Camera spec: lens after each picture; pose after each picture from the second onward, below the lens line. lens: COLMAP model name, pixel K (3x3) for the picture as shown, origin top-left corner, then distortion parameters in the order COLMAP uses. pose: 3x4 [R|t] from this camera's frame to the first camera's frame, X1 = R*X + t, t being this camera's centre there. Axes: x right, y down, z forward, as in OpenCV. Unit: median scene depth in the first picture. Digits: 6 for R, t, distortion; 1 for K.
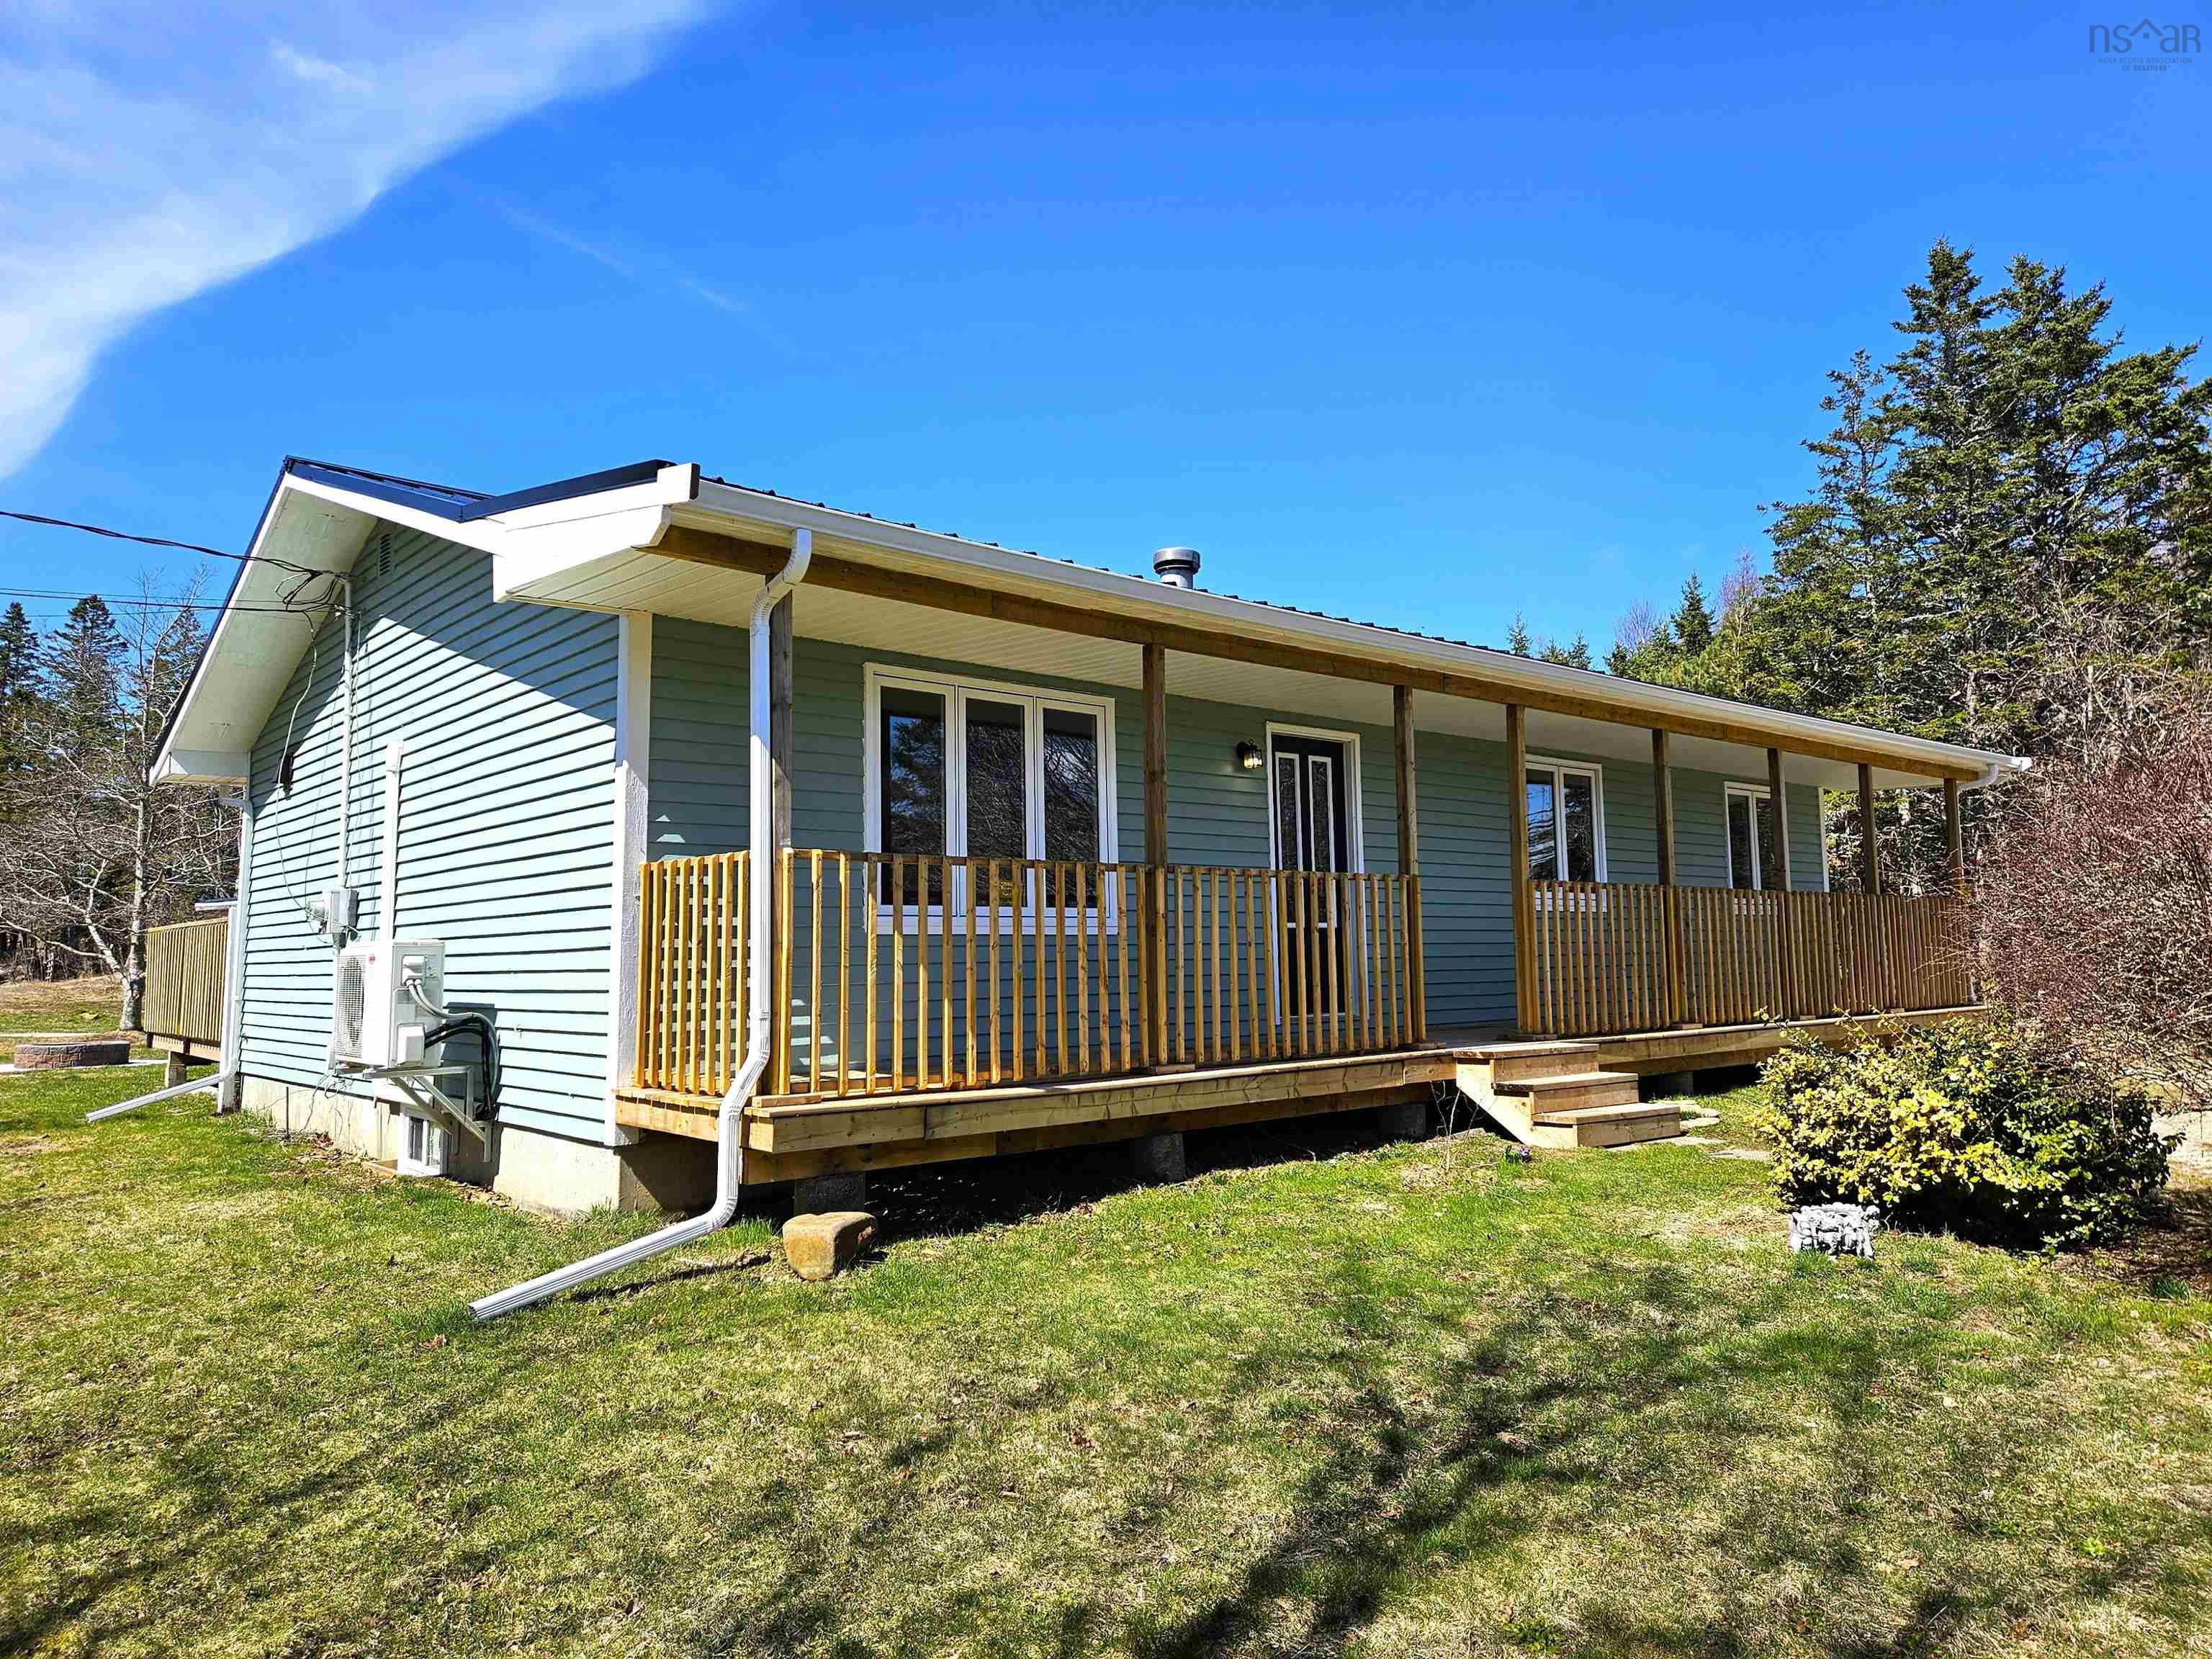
lens RADIAL K [[1486.7, 0, 1115.4], [0, 1486.7, 838.3], [0, 0, 1]] dist [0.093658, -0.076159]
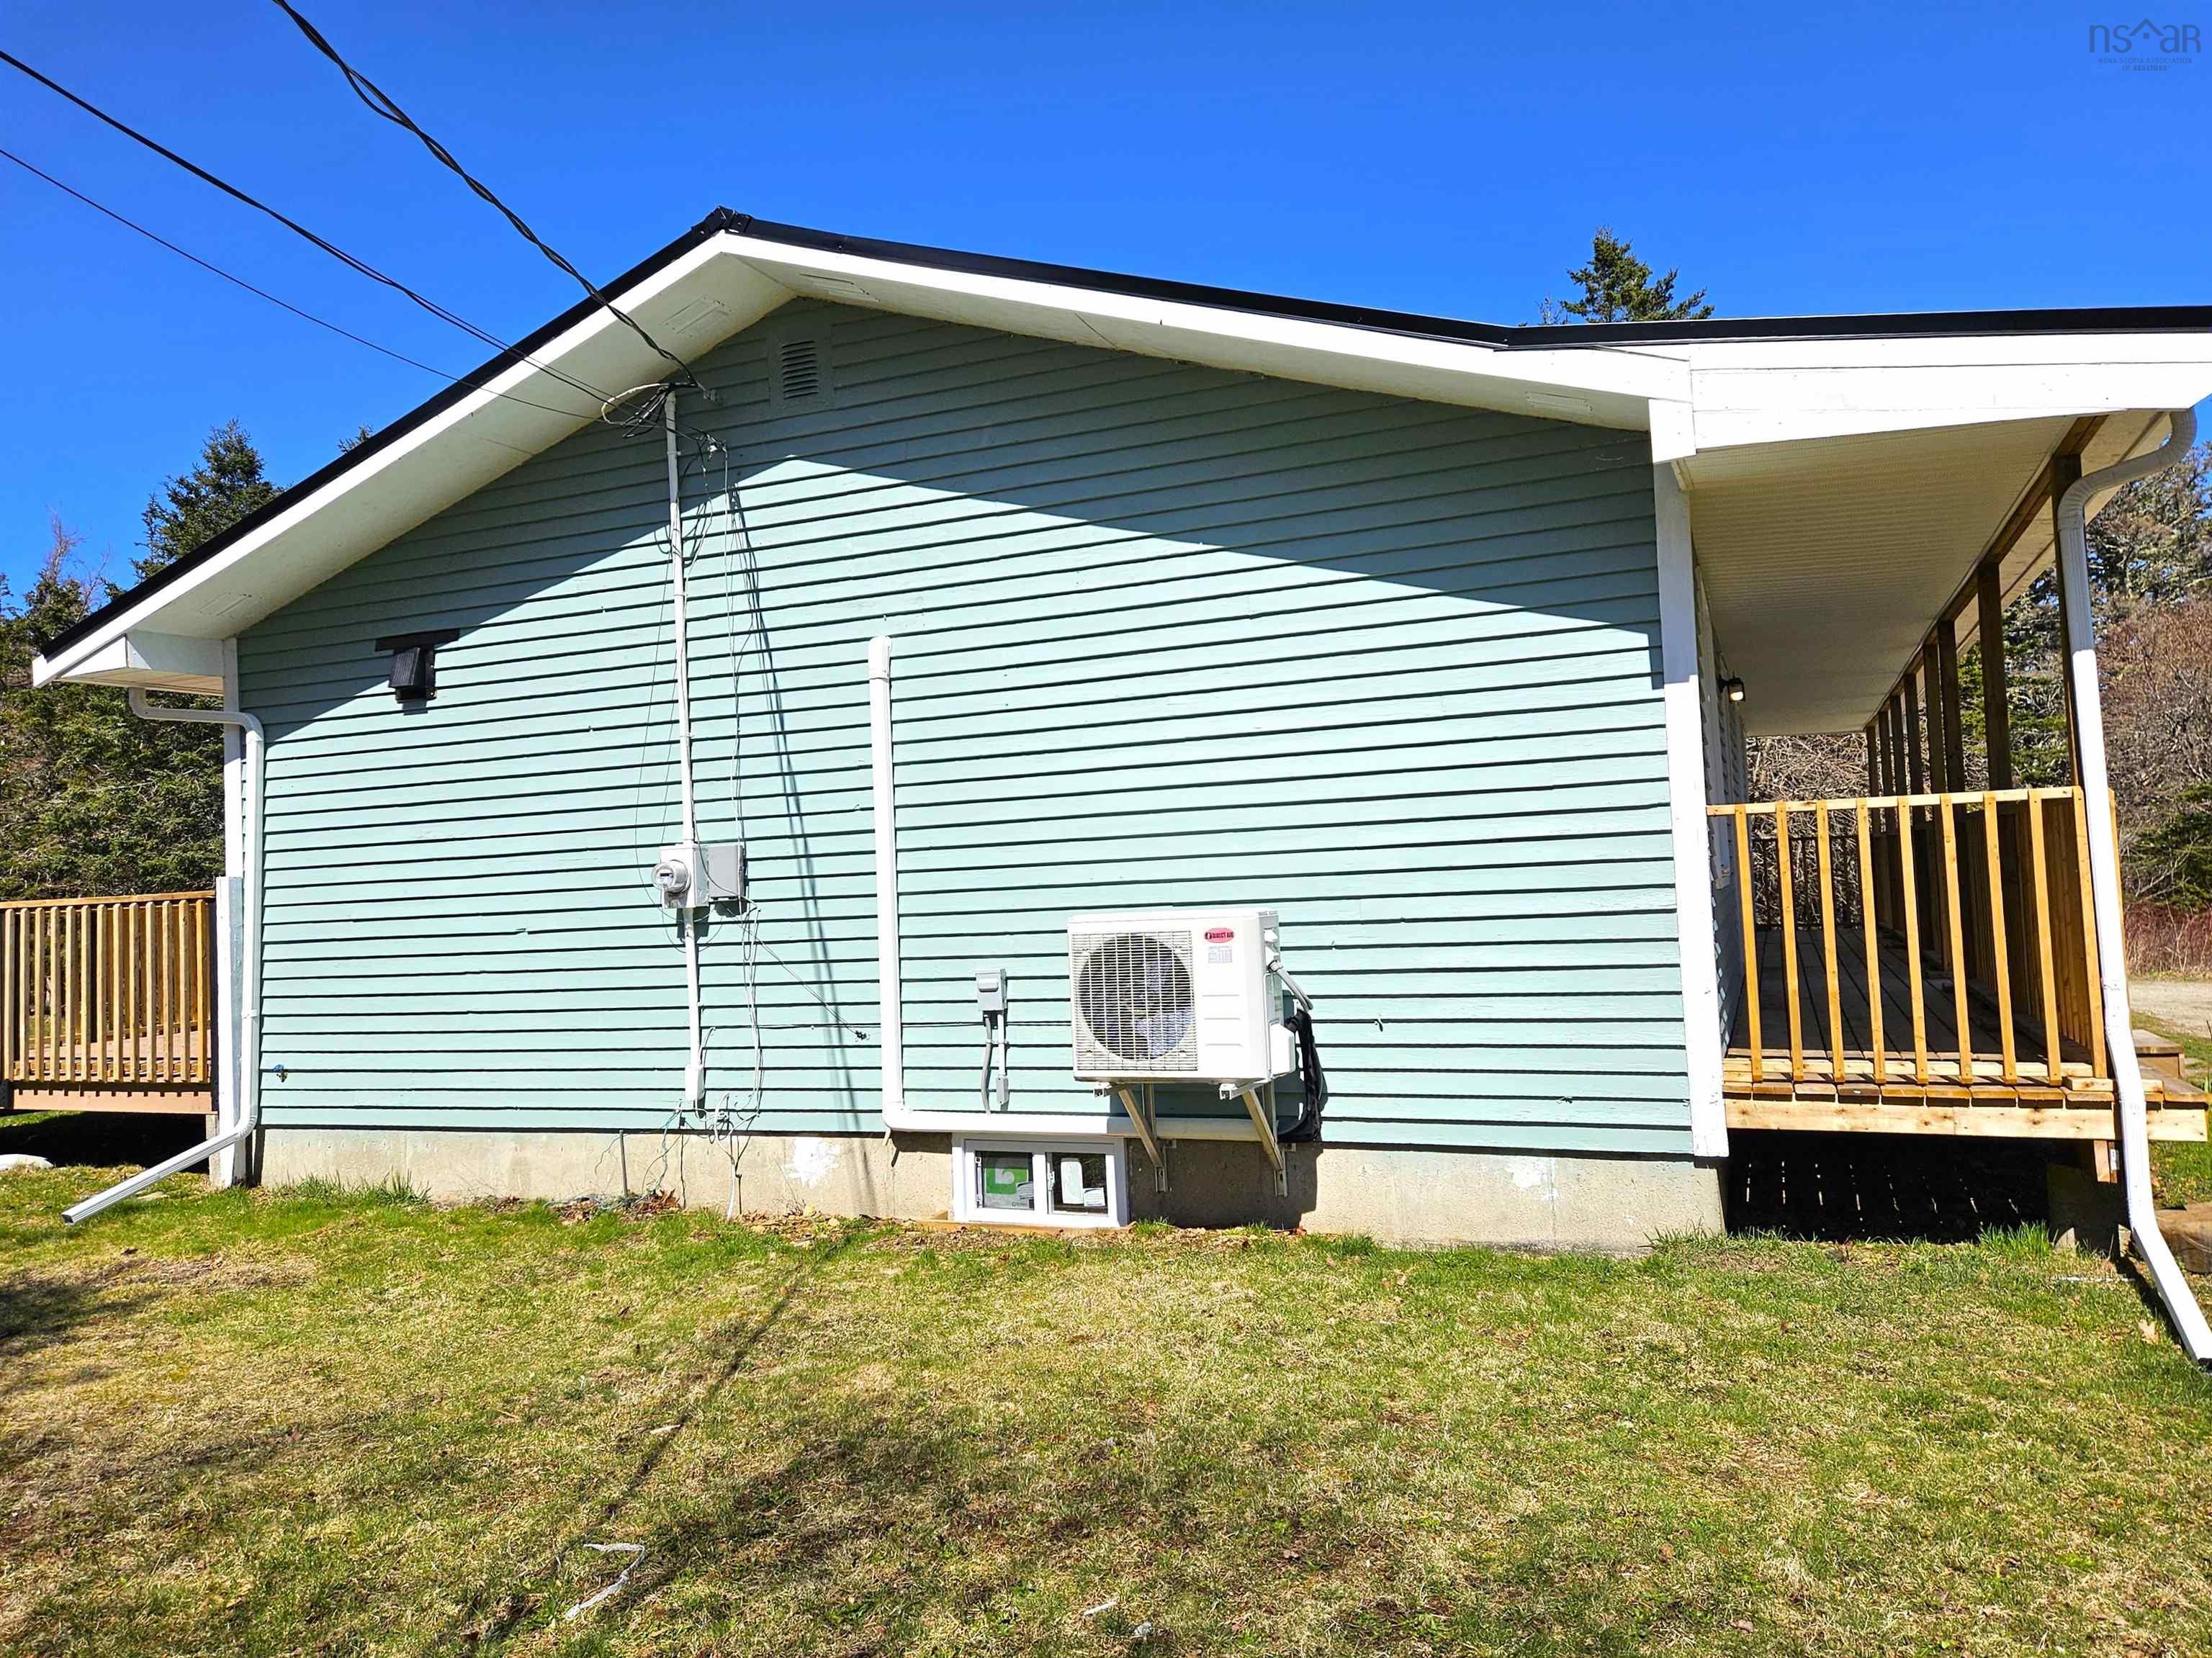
lens RADIAL K [[1530.8, 0, 1141.6], [0, 1530.8, 828.8], [0, 0, 1]] dist [0.072835, -0.101777]
pose [[0.884244, -0.011549, 0.466883, -0.871588], [-0.003559, 0.999499, 0.031463, 0.004360], [-0.467012, -0.029483, 0.883759, 0.365822]]
